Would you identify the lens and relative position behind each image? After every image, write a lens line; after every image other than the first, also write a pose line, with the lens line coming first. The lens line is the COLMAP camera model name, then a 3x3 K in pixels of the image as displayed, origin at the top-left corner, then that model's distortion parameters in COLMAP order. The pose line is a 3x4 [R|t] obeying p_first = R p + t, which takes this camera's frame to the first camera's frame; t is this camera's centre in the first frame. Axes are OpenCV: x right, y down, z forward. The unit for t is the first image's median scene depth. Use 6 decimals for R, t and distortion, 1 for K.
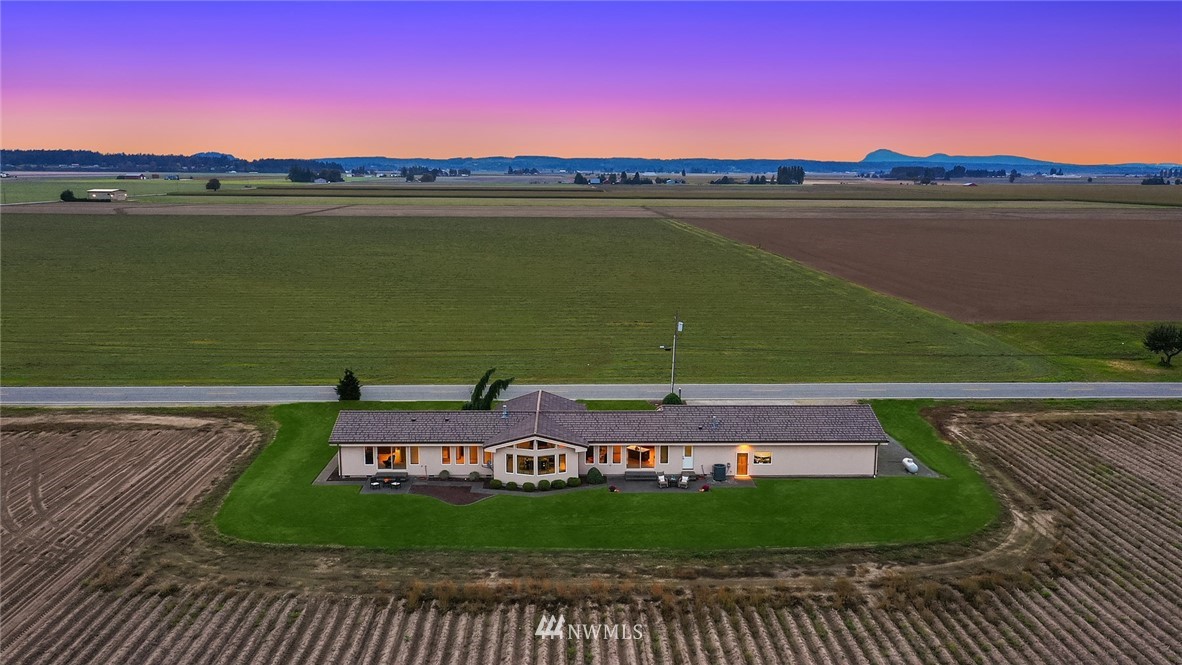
lens RADIAL K [[928.2, 0, 614.9], [0, 928.2, 353.1], [0, 0, 1]] dist [0.015768, 0.001104]
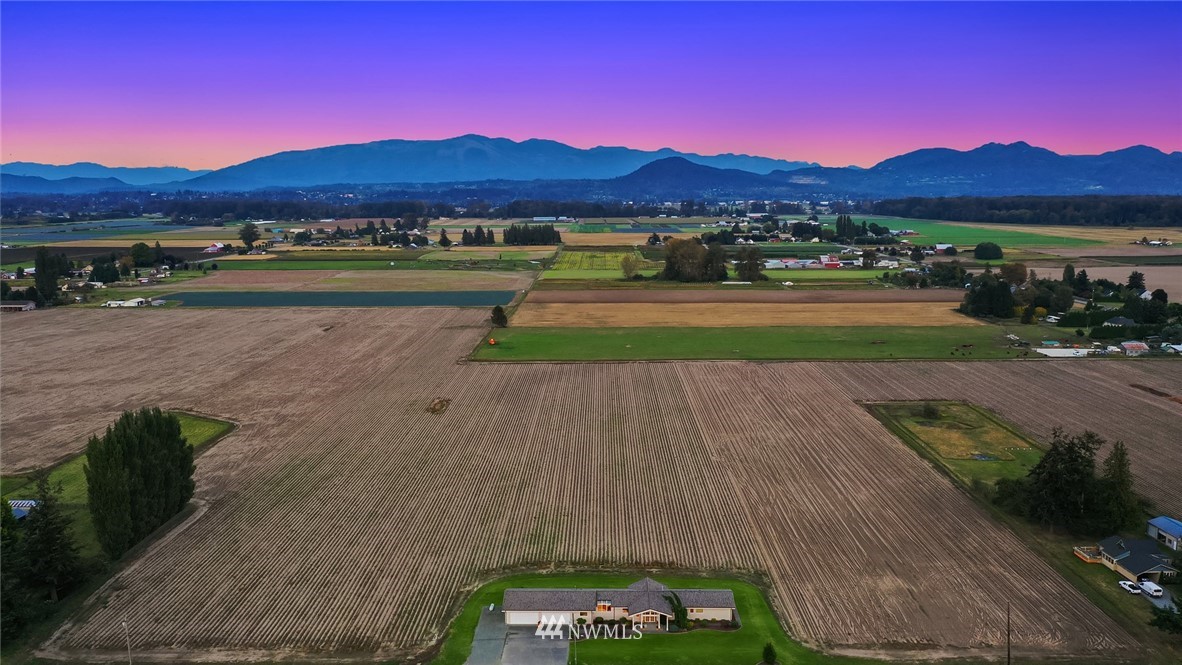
lens RADIAL K [[936.1, 0, 618.2], [0, 936.1, 332.4], [0, 0, 1]] dist [0.005694, 0.003489]
pose [[-0.999167, -0.013881, 0.038370, -0.091839], [0.000001, 0.940347, 0.340218, -1.417037], [-0.040804, 0.339935, -0.939563, 3.137586]]
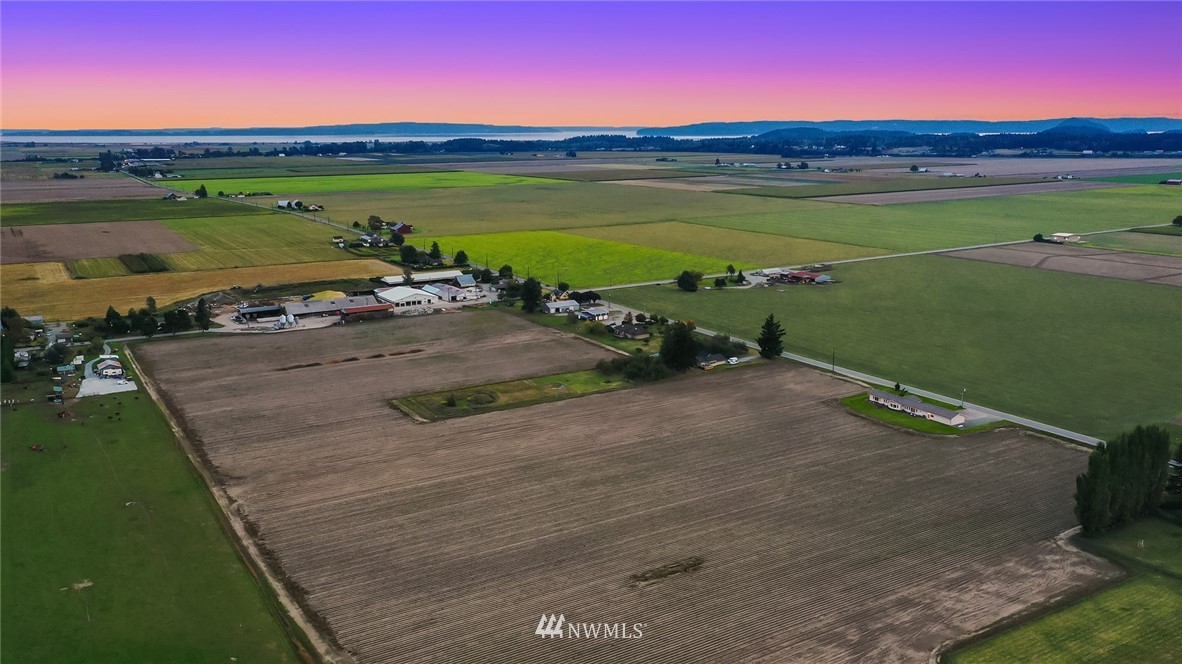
lens RADIAL K [[934.6, 0, 579.9], [0, 934.6, 331.5], [0, 0, 1]] dist [0.010874, 0.009027]
pose [[0.463225, 0.172195, -0.869351, 3.709546], [-0.158914, 0.981182, 0.109669, -0.609417], [0.871877, 0.087351, 0.481872, -3.255298]]
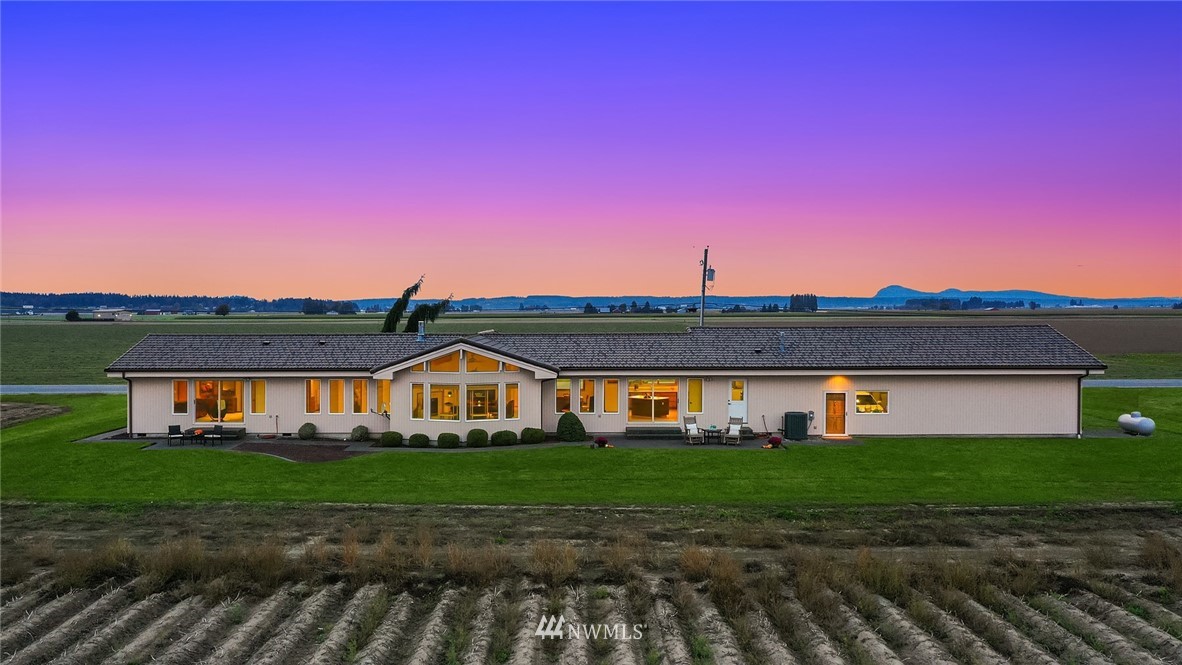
lens RADIAL K [[934.6, 0, 579.9], [0, 934.6, 332.0], [0, 0, 1]] dist [0.010874, 0.009027]
pose [[0.998748, -0.008919, -0.049225, 0.011619], [0.000411, 0.985409, -0.170202, 0.169518], [0.050025, 0.169969, 0.984179, 0.435722]]
